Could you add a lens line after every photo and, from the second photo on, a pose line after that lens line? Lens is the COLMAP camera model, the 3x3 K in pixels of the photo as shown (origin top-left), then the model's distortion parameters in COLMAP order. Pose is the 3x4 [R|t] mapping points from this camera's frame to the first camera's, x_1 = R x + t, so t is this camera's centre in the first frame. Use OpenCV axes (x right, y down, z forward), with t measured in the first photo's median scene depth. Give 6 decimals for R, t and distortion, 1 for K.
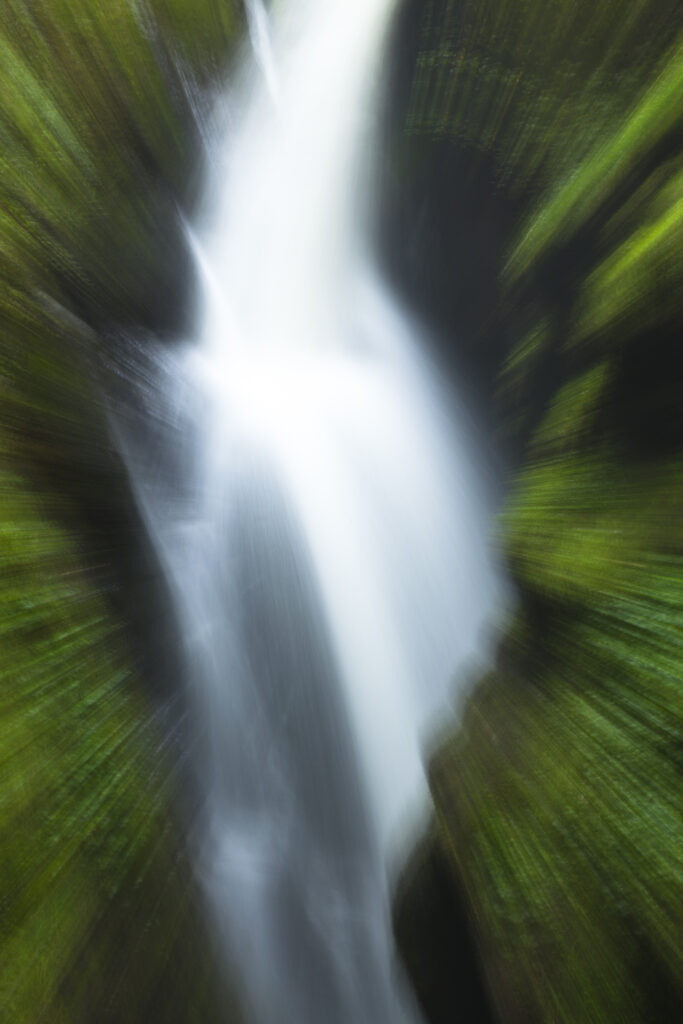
lens RADIAL K [[3301.9, 0, 341.5], [0, 3301.9, 512.0], [0, 0, 1]] dist [-0.024106, 0.000000]
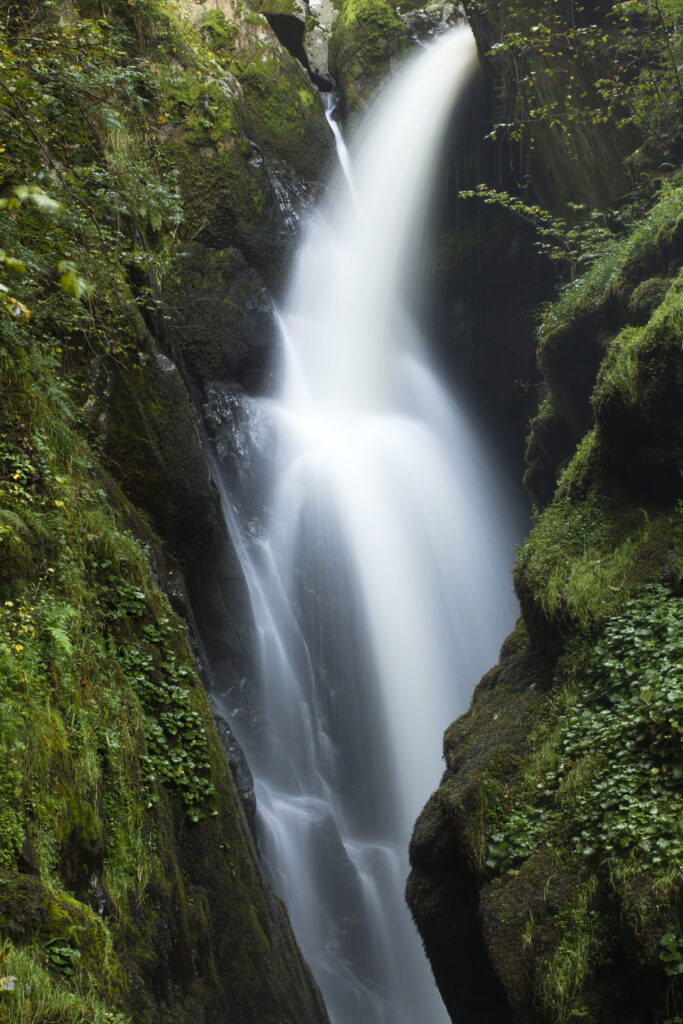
lens RADIAL K [[3041.5, 0, 341.5], [0, 3041.5, 512.0], [0, 0, 1]] dist [-0.037935, 0.000000]
pose [[0.998693, 0.048746, -0.015334, 0.000619], [-0.048854, 0.998783, -0.006740, -0.000378], [0.014986, 0.007480, 0.999860, -0.144054]]
